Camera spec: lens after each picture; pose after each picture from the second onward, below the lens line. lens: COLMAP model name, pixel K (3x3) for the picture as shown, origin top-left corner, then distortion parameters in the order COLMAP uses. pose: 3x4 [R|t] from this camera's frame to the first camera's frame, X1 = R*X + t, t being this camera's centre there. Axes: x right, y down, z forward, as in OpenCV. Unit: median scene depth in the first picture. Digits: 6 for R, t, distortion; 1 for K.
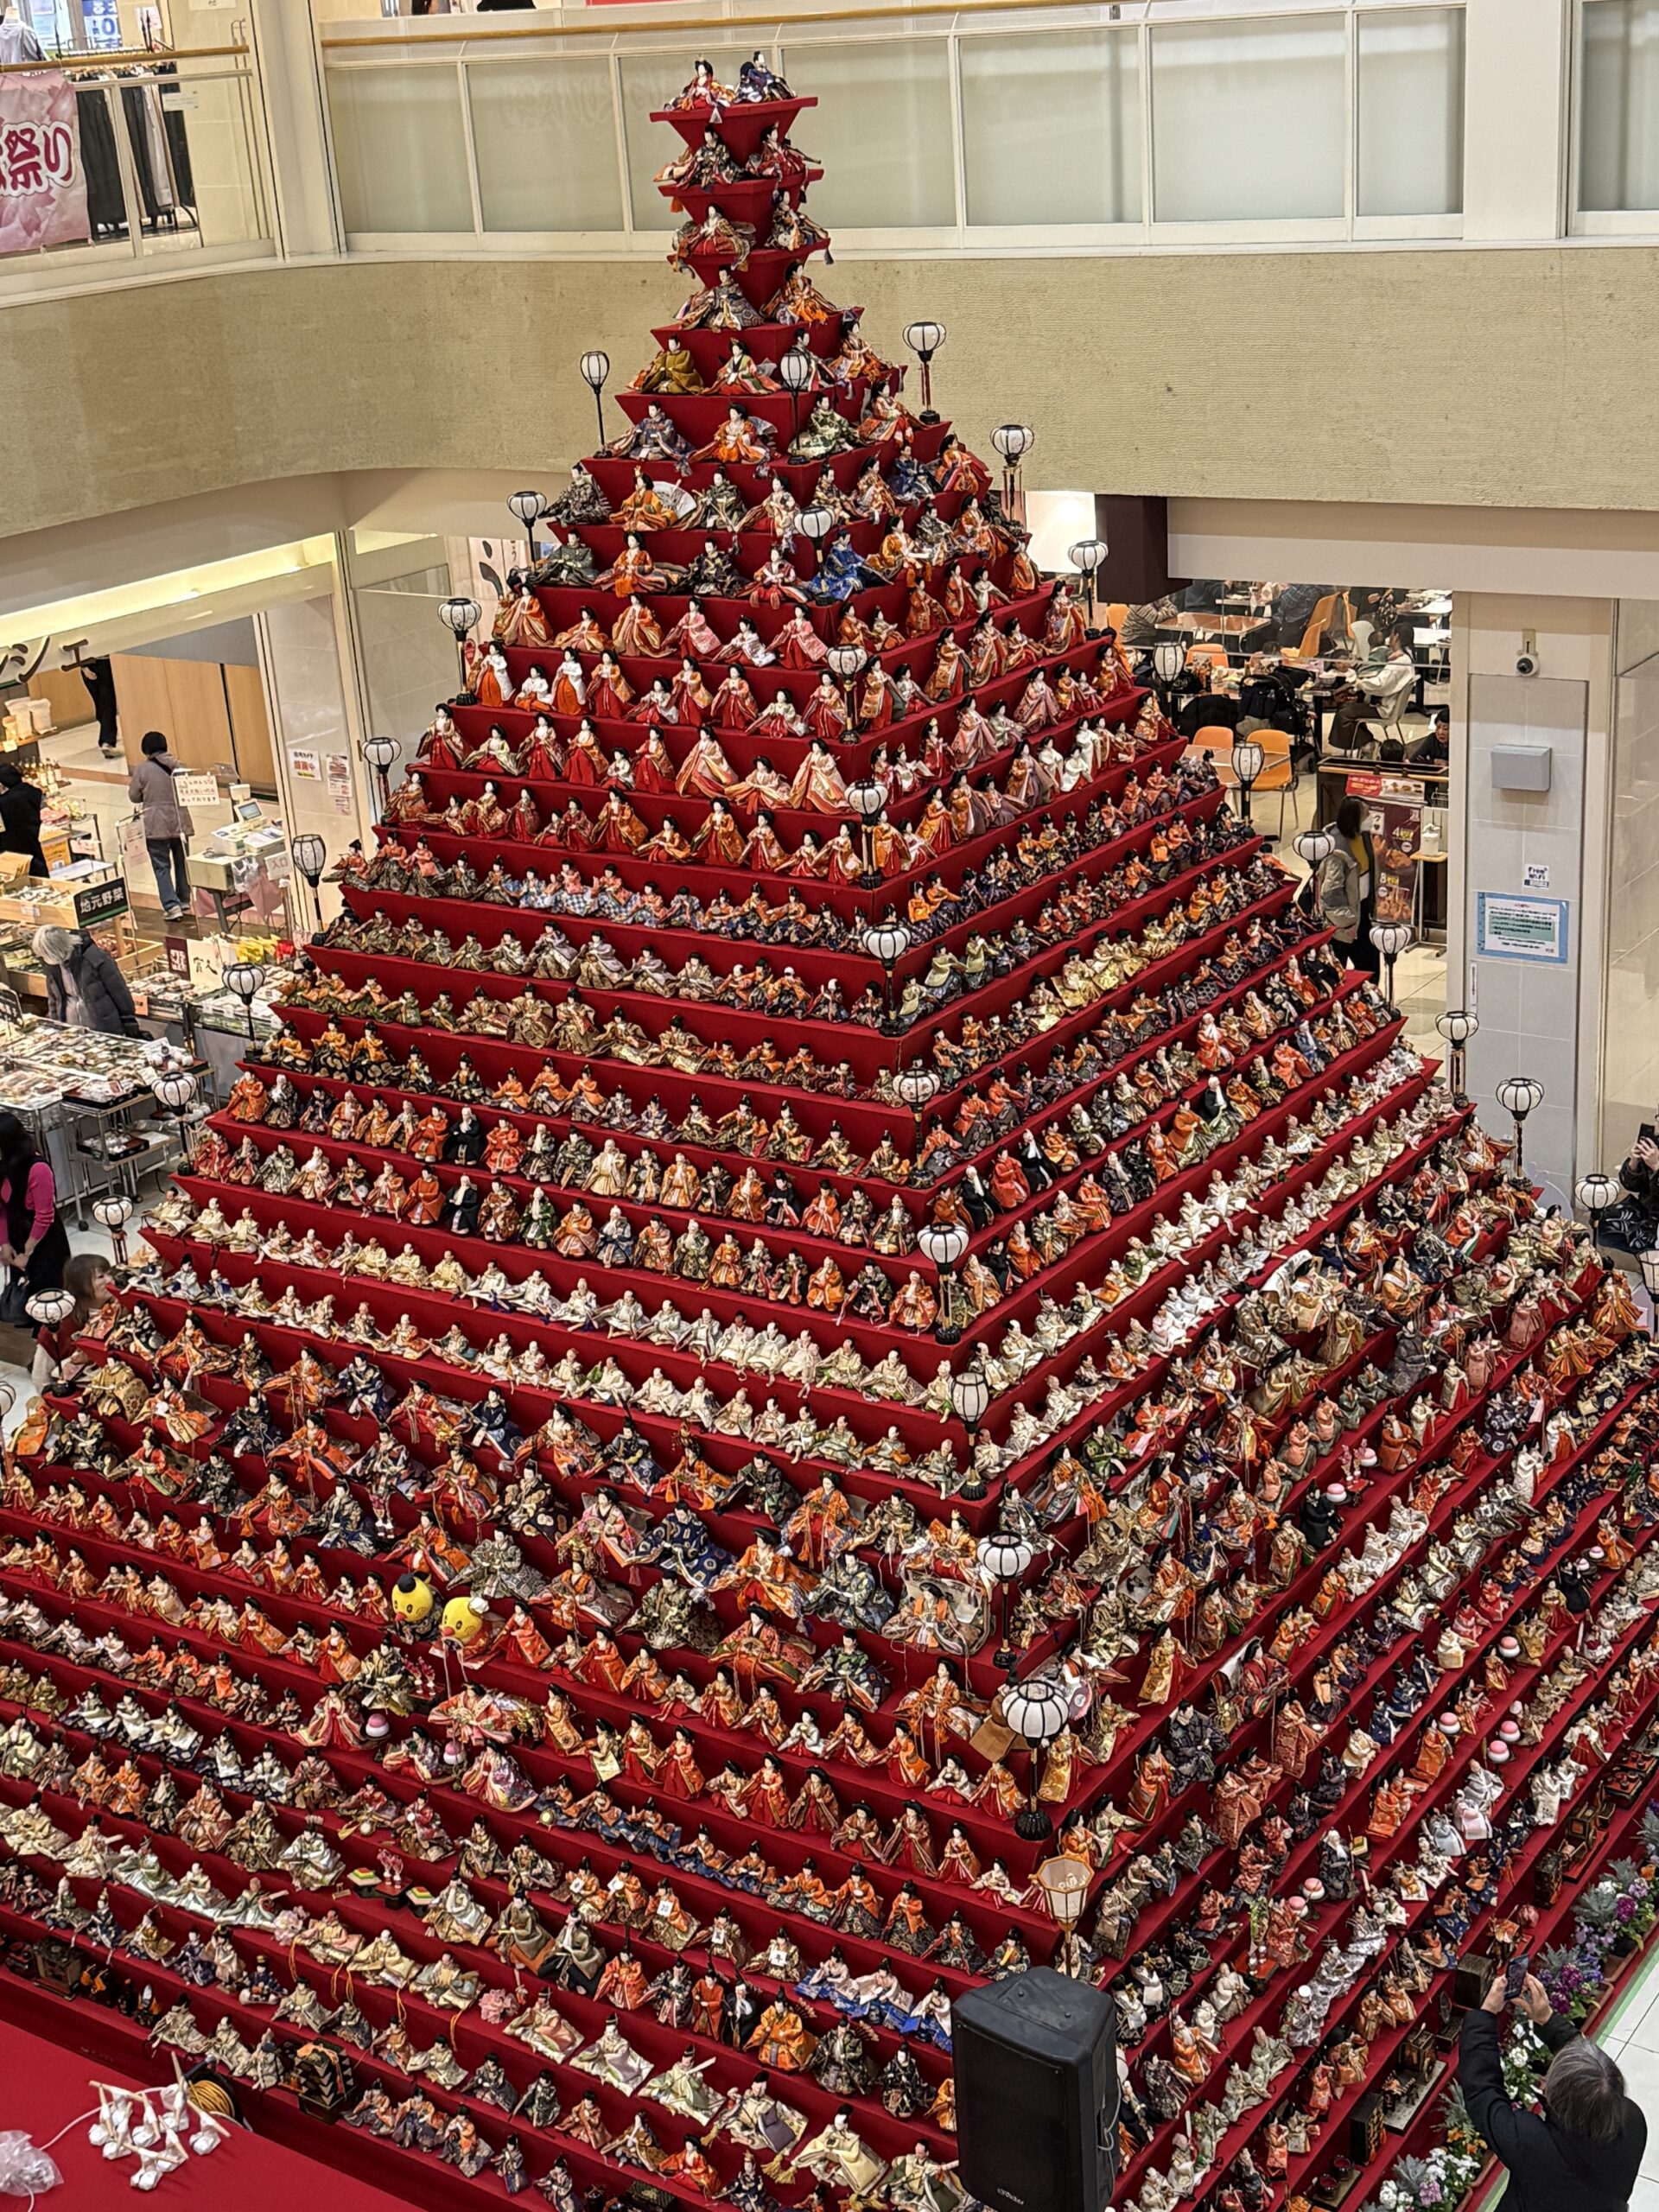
lens RADIAL K [[3008.0, 0, 834.3], [0, 3008.0, 1118.0], [0, 0, 1]] dist [0.061611, 0.000000]
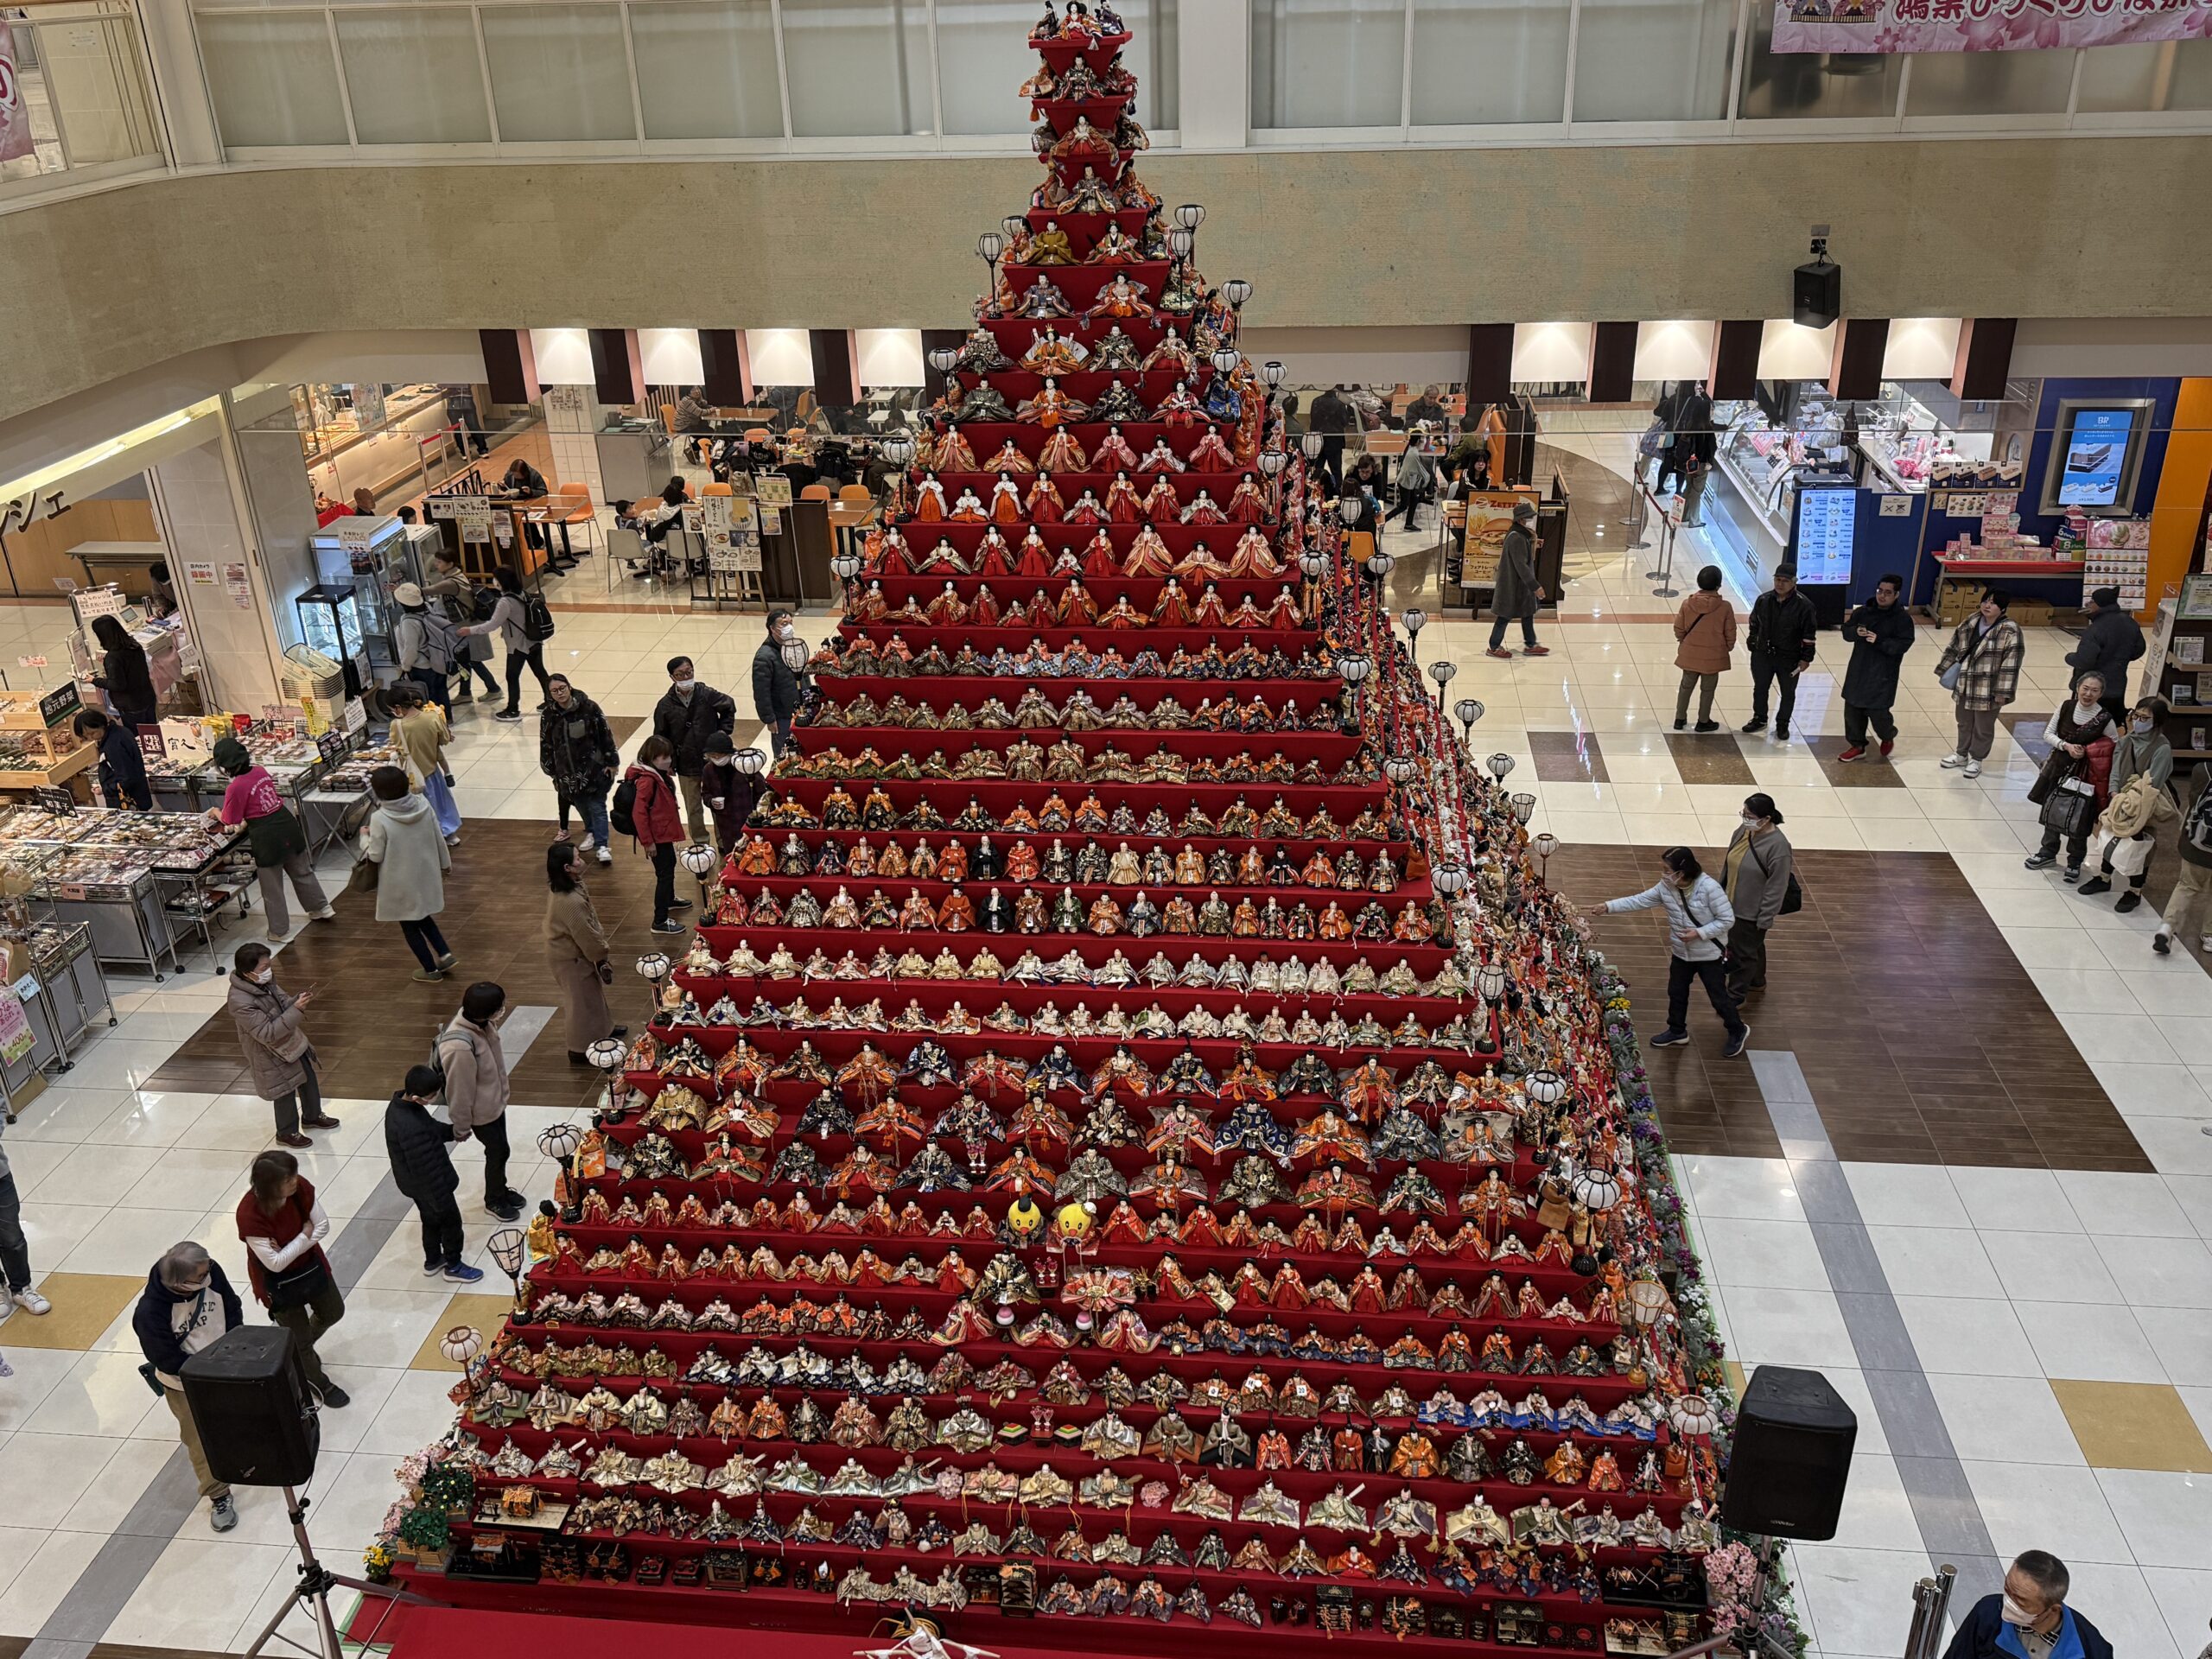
lens RADIAL K [[1837.2, 0, 1115.4], [0, 1837.2, 837.3], [0, 0, 1]] dist [0.077886, -0.117096]
pose [[0.885599, -0.167789, 0.433083, -0.410053], [0.137053, 0.985350, 0.101499, -0.074411], [-0.443769, -0.030532, 0.895621, 0.267495]]
